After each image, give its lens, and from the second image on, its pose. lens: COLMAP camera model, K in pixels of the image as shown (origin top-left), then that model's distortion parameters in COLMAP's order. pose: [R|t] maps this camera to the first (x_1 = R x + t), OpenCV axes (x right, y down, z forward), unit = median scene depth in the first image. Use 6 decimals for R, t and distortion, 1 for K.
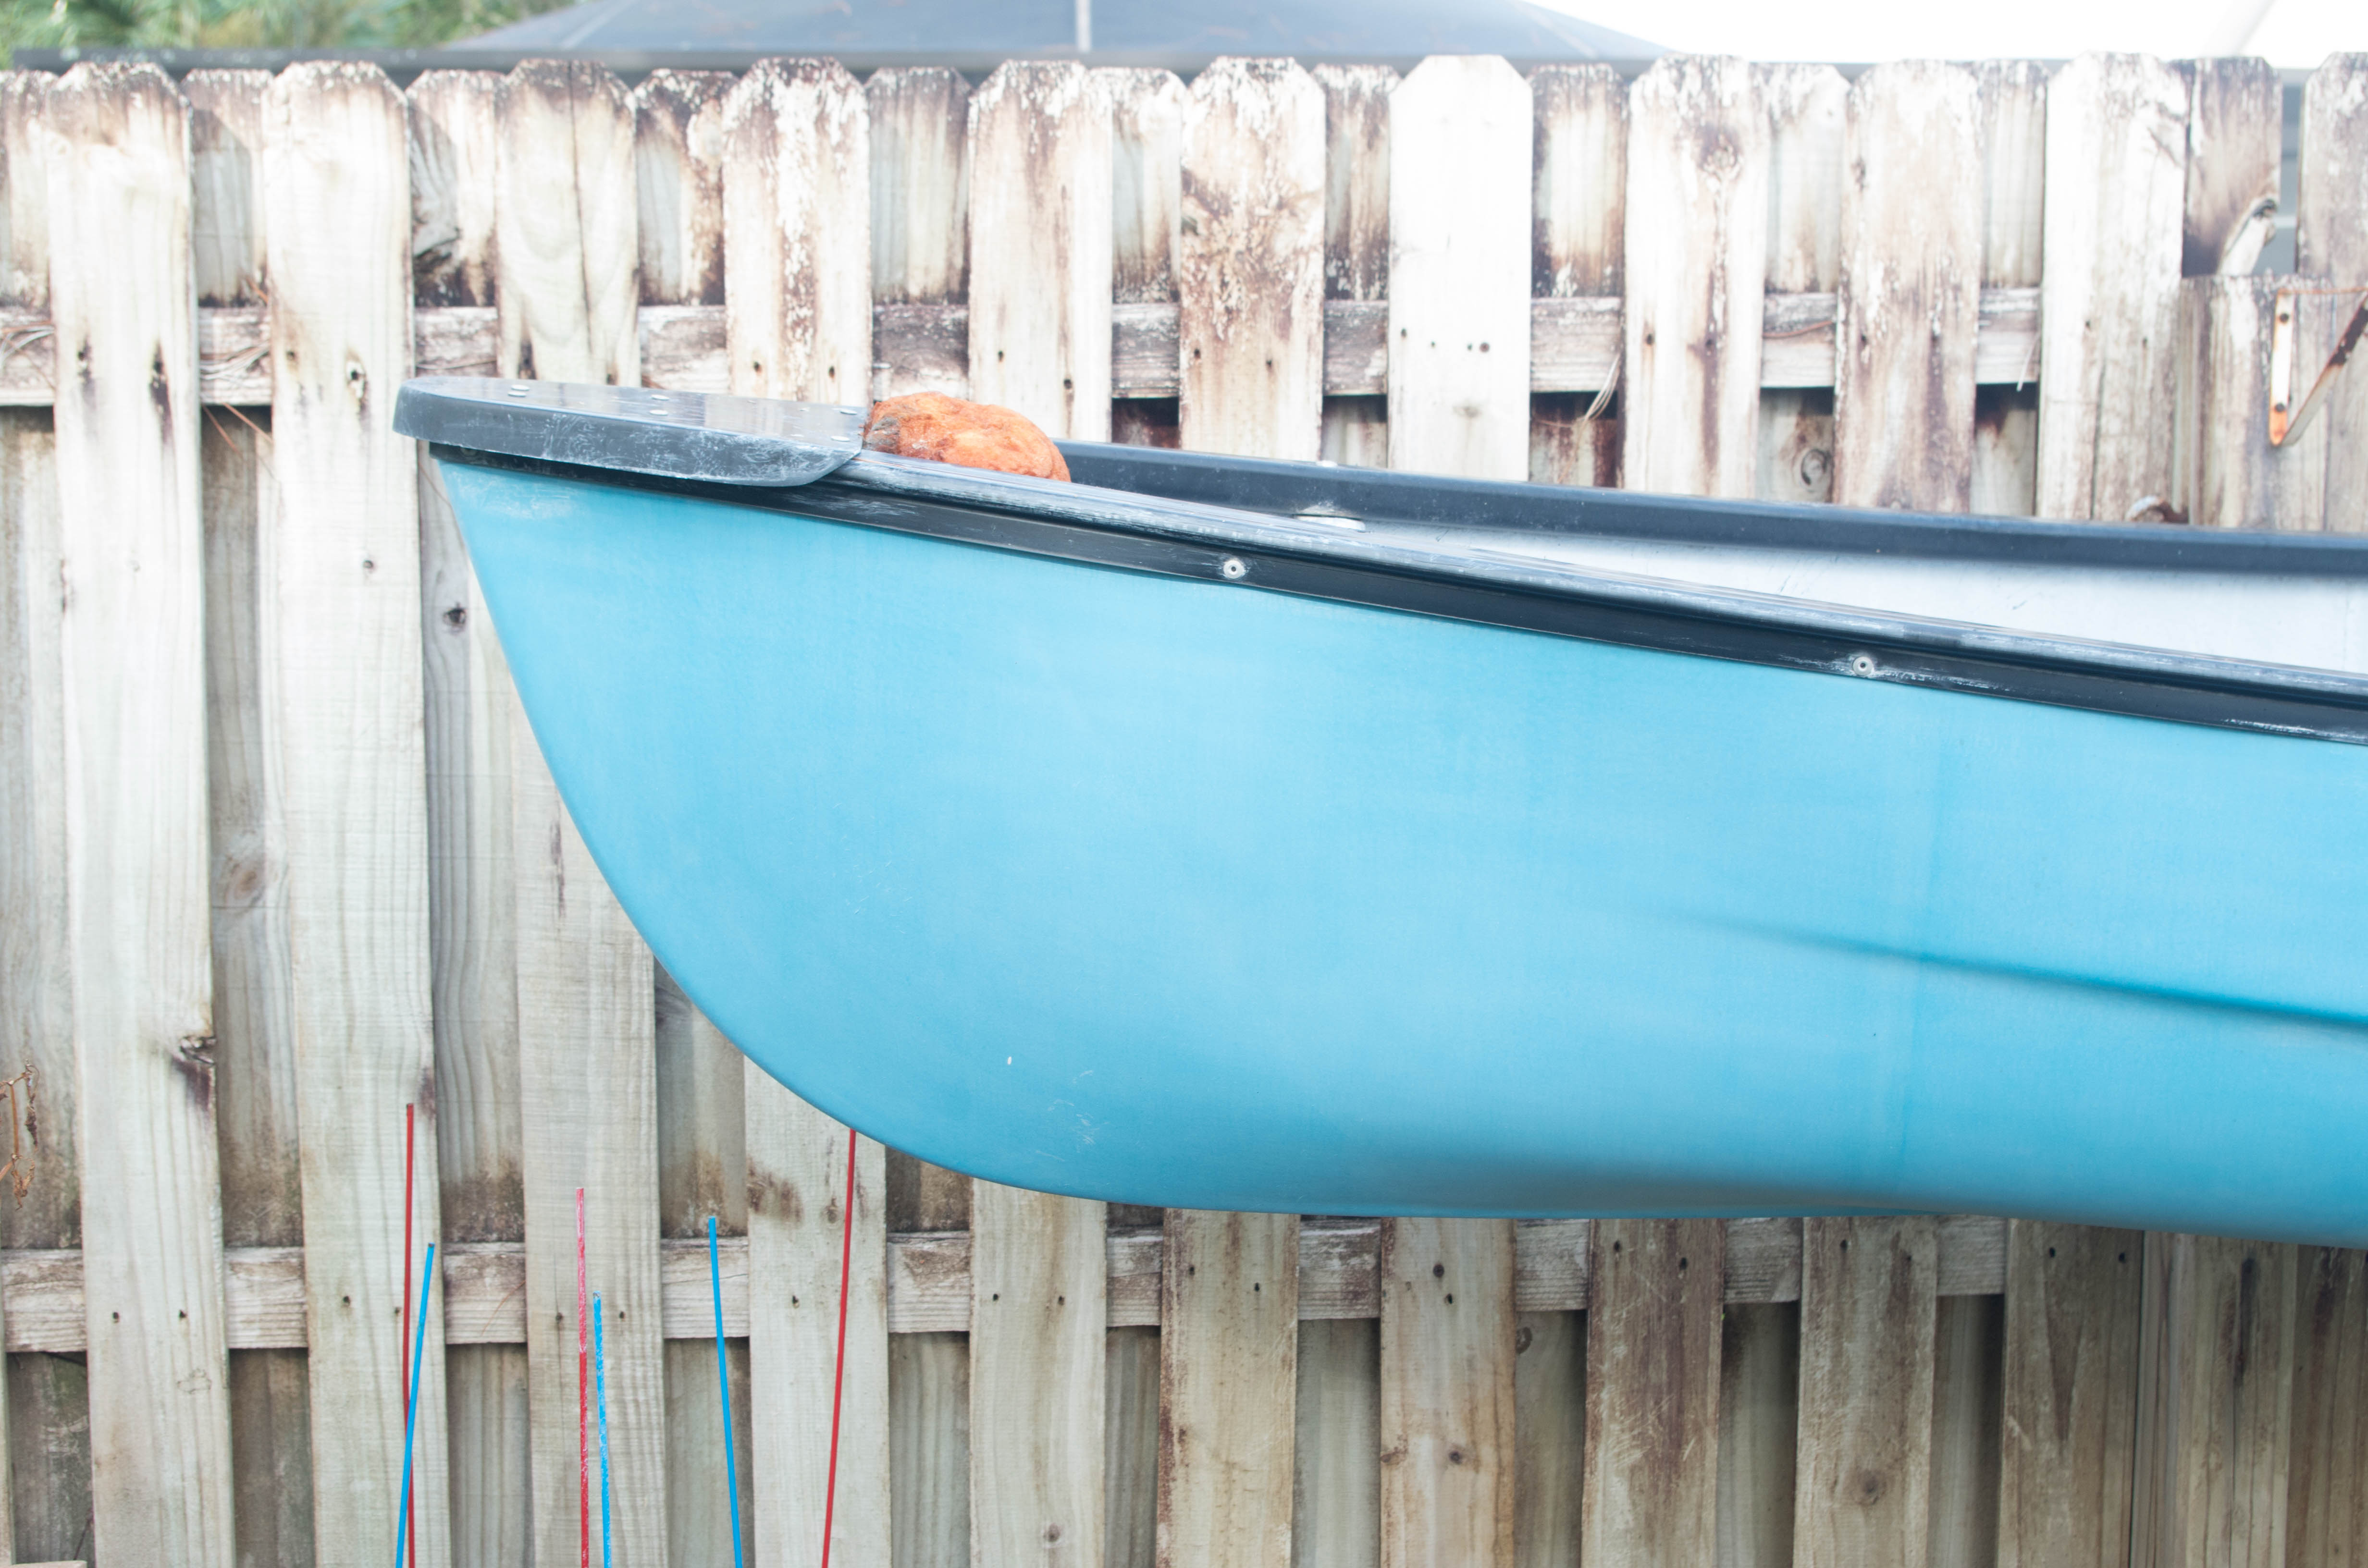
lens RADIAL K [[3053.4, 0, 1188.0], [0, 3053.4, 791.3], [0, 0, 1]] dist [-0.022883, 0.000000]
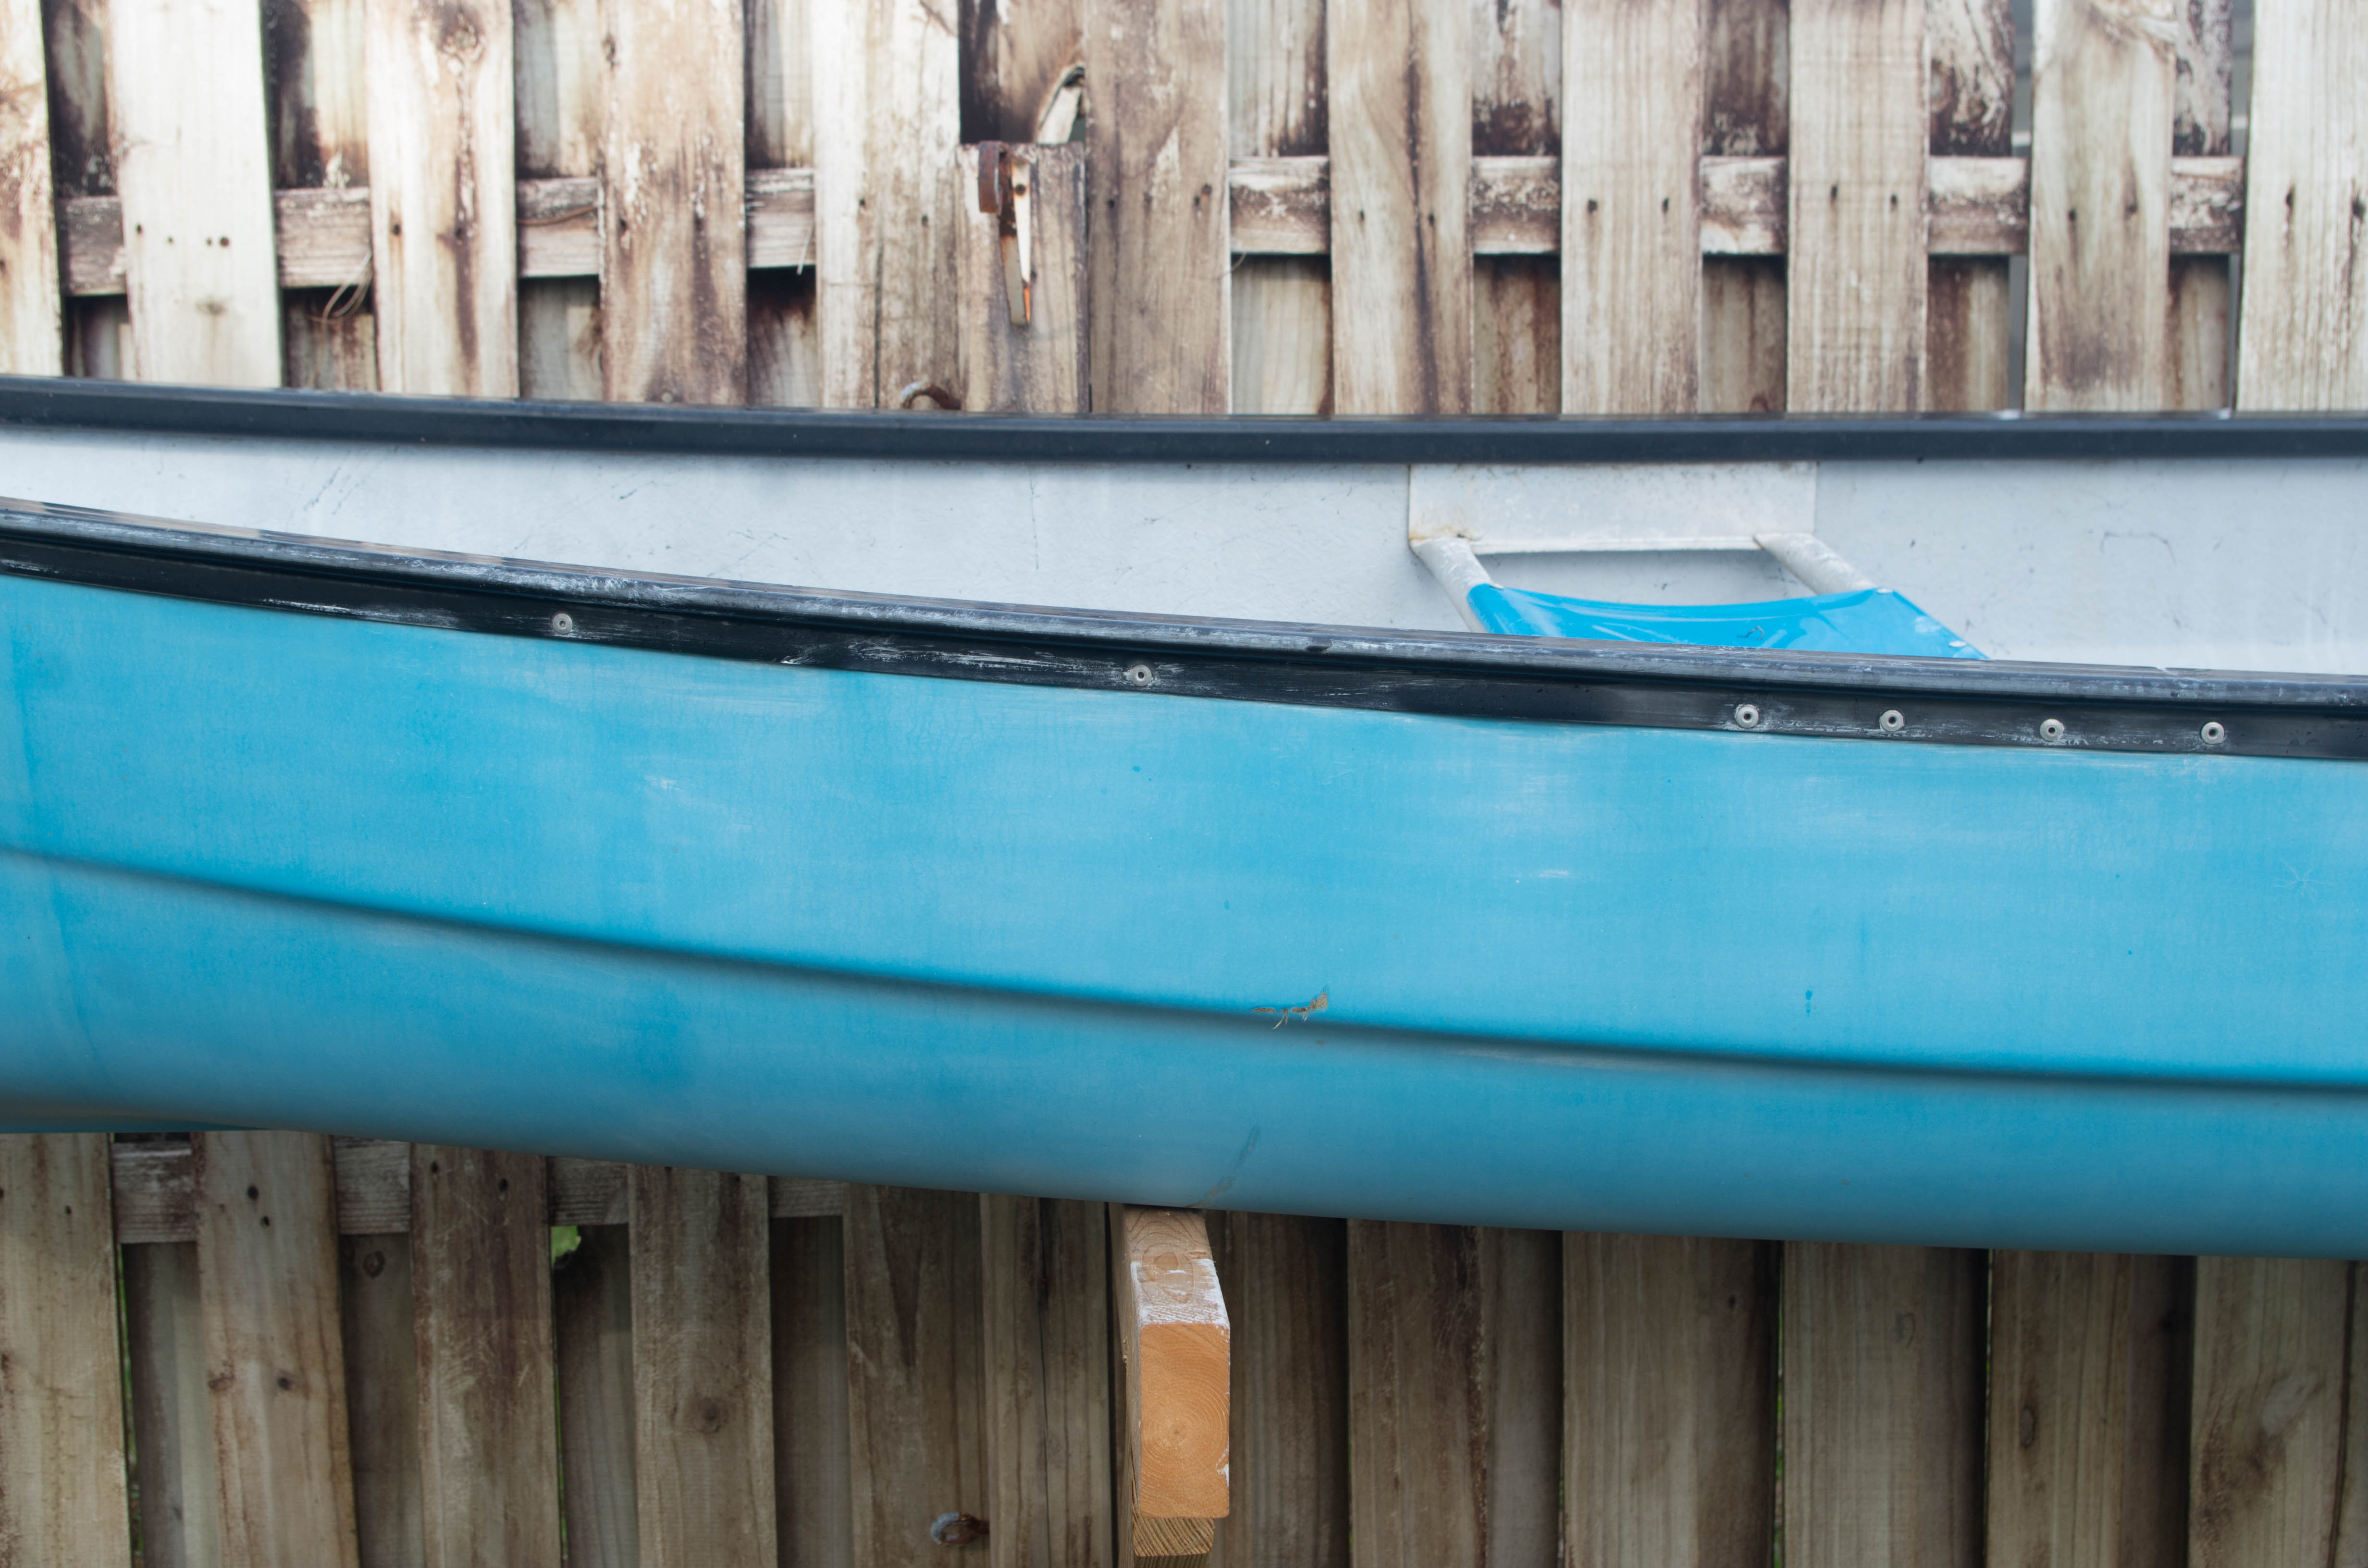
lens RADIAL K [[3053.4, 0, 1179.0], [0, 3053.4, 792.5], [0, 0, 1]] dist [-0.022883, 0.000000]
pose [[0.998710, -0.012129, -0.049315, 0.436139], [0.013106, 0.999723, 0.019539, 0.014146], [0.049064, -0.020160, 0.998592, 0.044822]]
